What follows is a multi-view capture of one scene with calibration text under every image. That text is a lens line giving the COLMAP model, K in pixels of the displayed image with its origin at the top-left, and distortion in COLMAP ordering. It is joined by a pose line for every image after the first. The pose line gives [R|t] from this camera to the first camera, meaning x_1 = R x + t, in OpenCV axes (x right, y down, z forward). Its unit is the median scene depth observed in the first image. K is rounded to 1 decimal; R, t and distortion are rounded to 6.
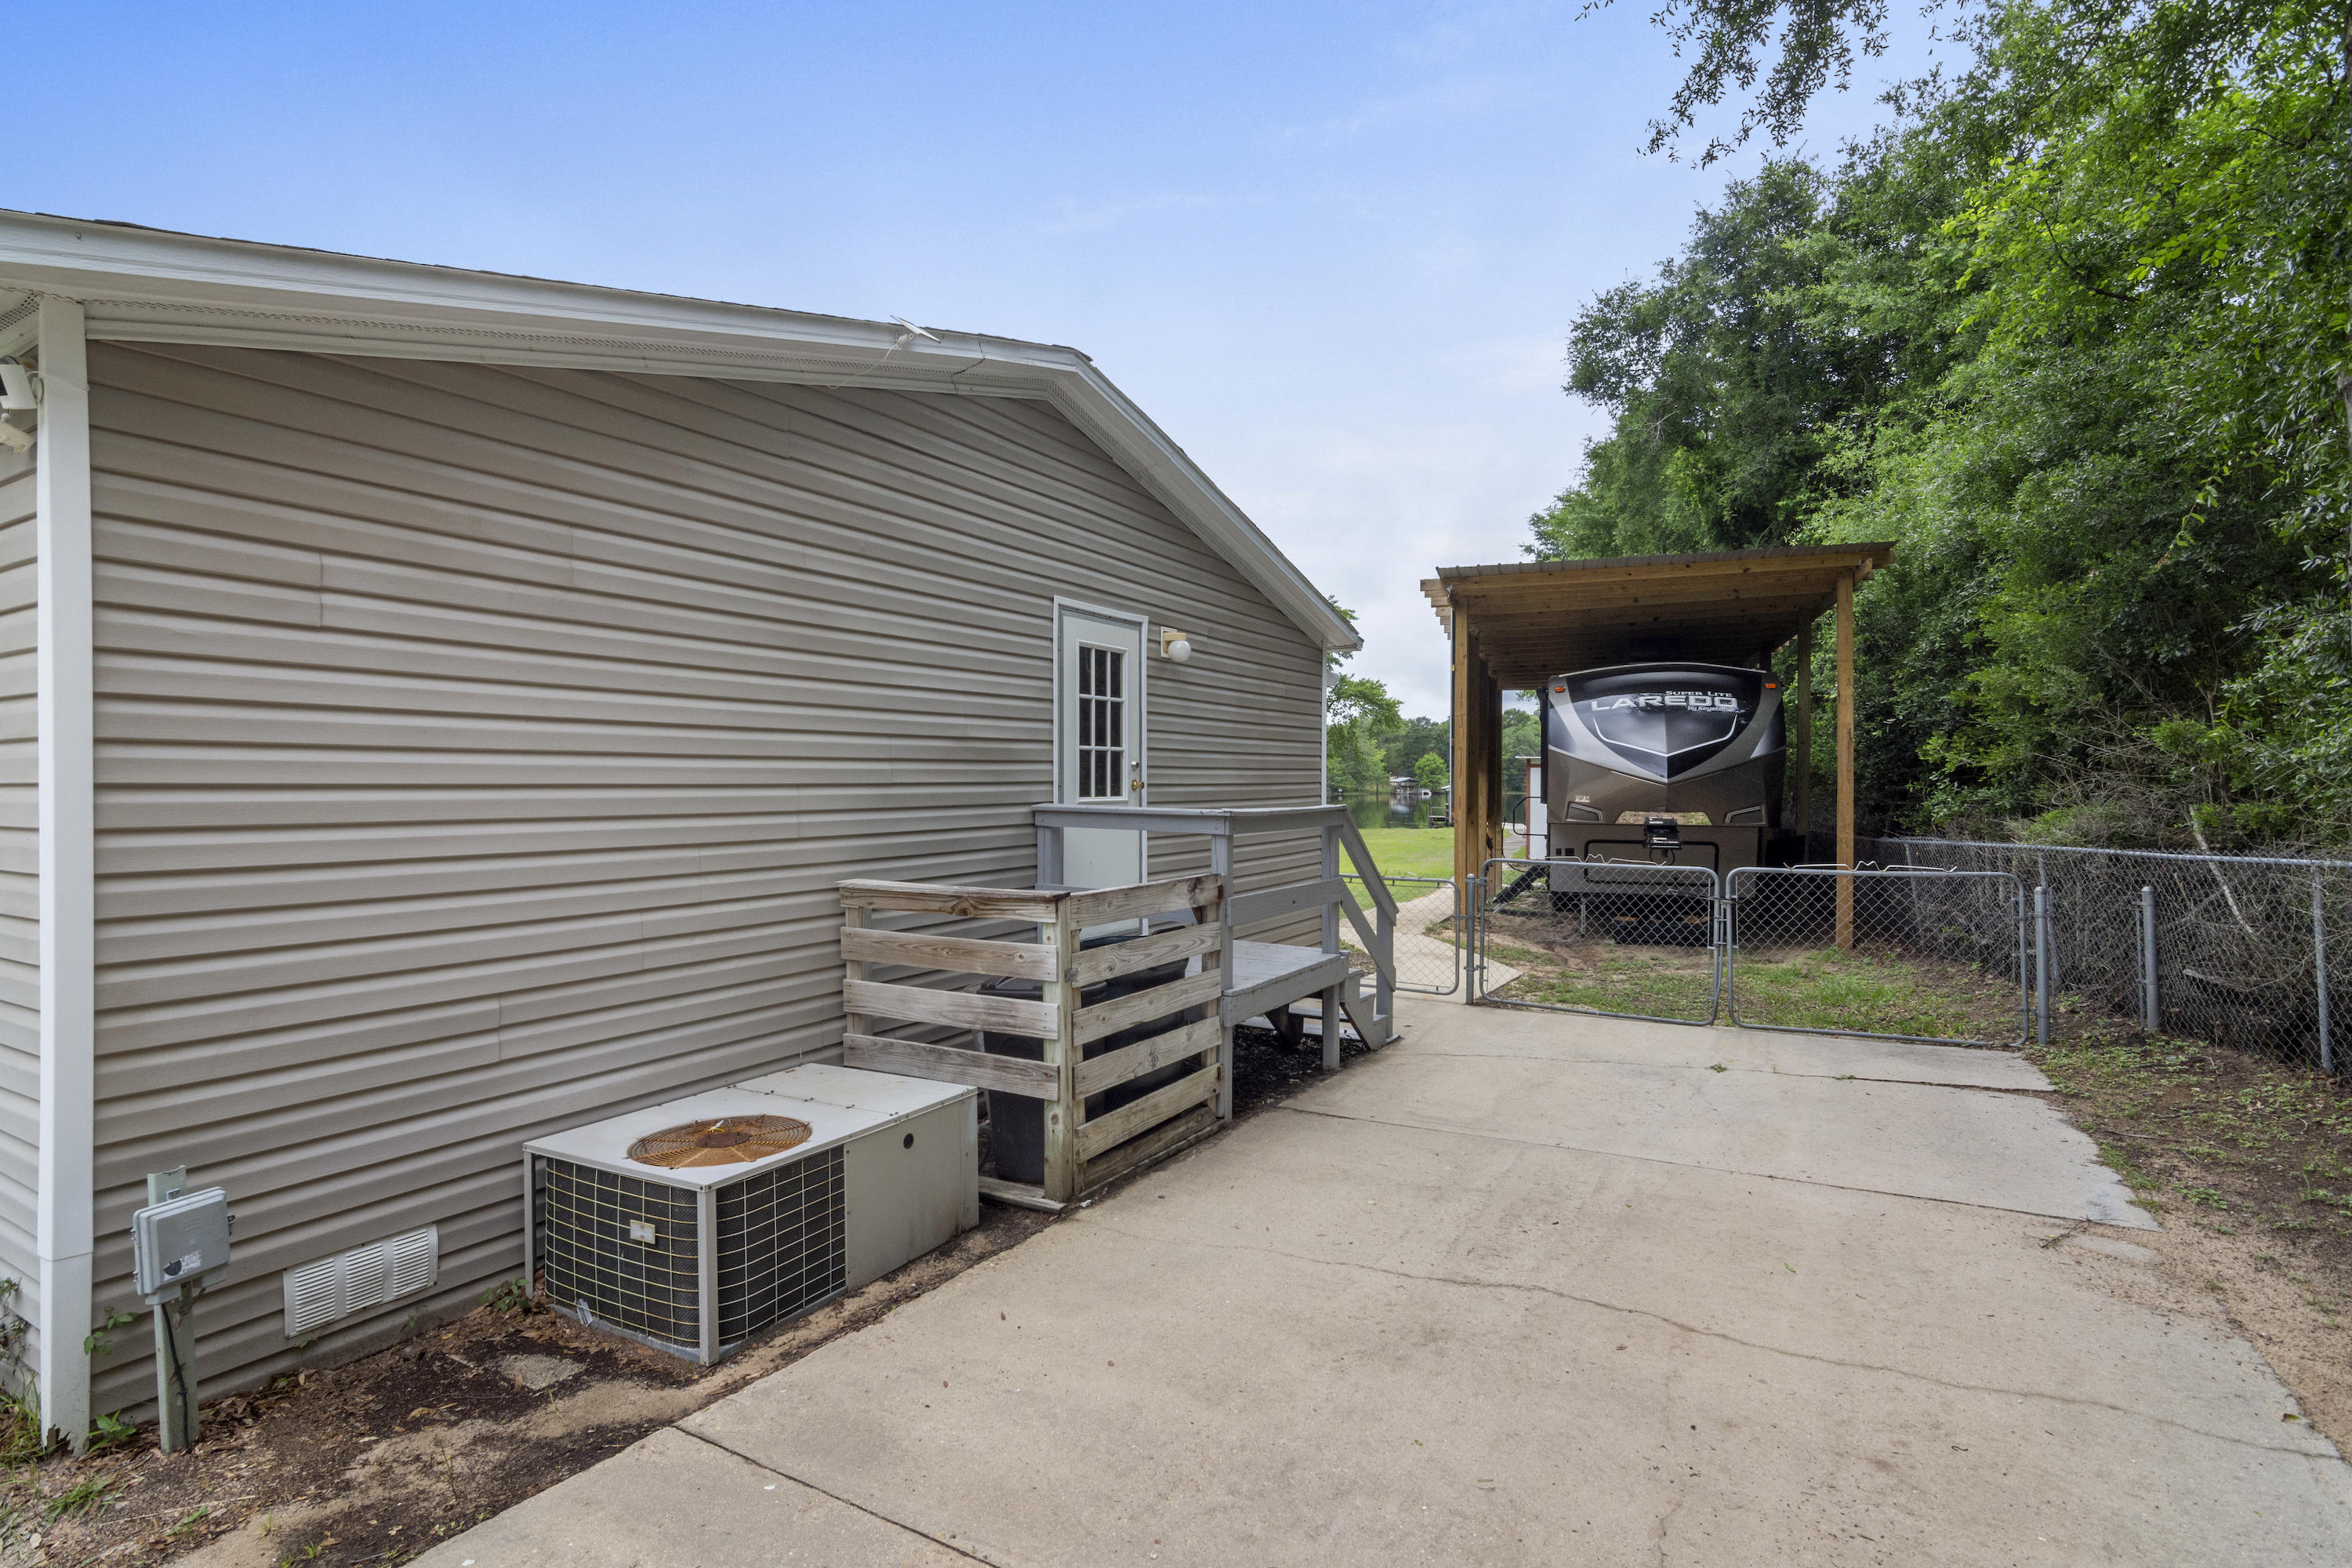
lens RADIAL K [[1129.2, 0, 1176.0], [0, 1129.2, 784.0], [0, 0, 1]] dist [-0.001386, -0.000035]
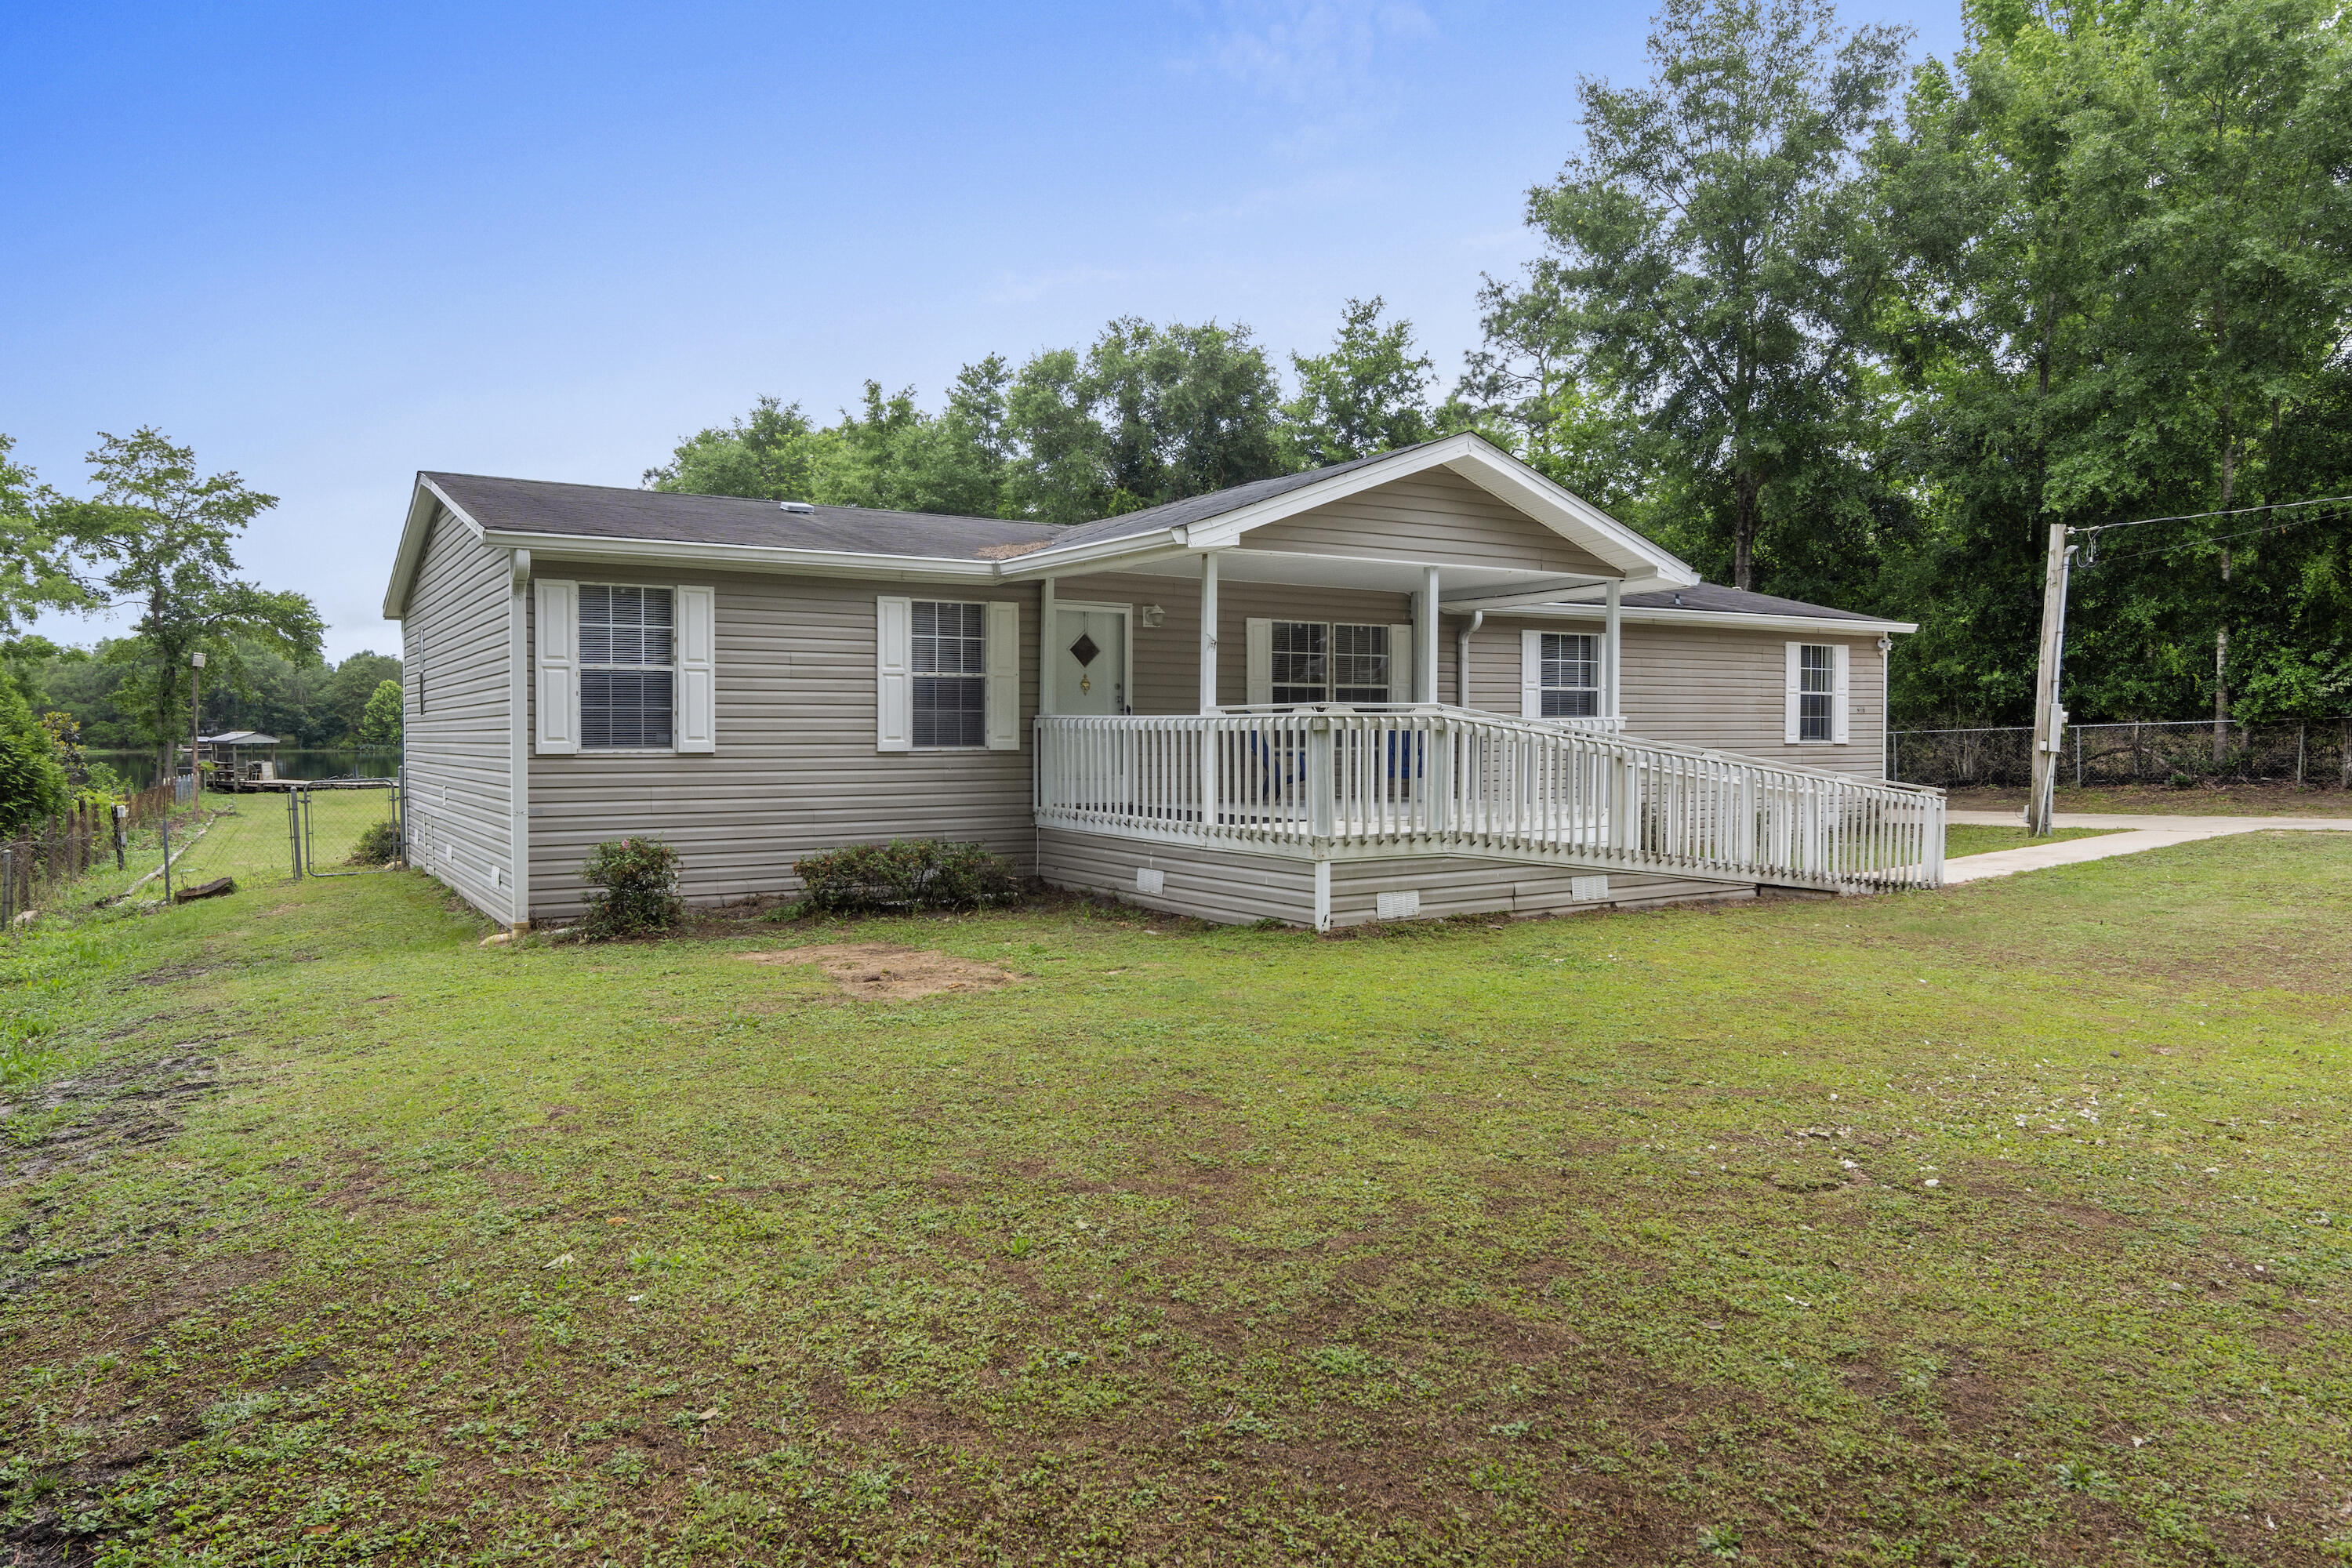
lens RADIAL K [[1490.4, 0, 1182.4], [0, 1490.4, 738.9], [0, 0, 1]] dist [-0.003812, 0.000658]
pose [[0.453200, -0.007140, 0.891380, -2.219804], [0.006449, 0.999968, 0.004731, 0.015277], [-0.891385, 0.003605, 0.453232, 0.168646]]
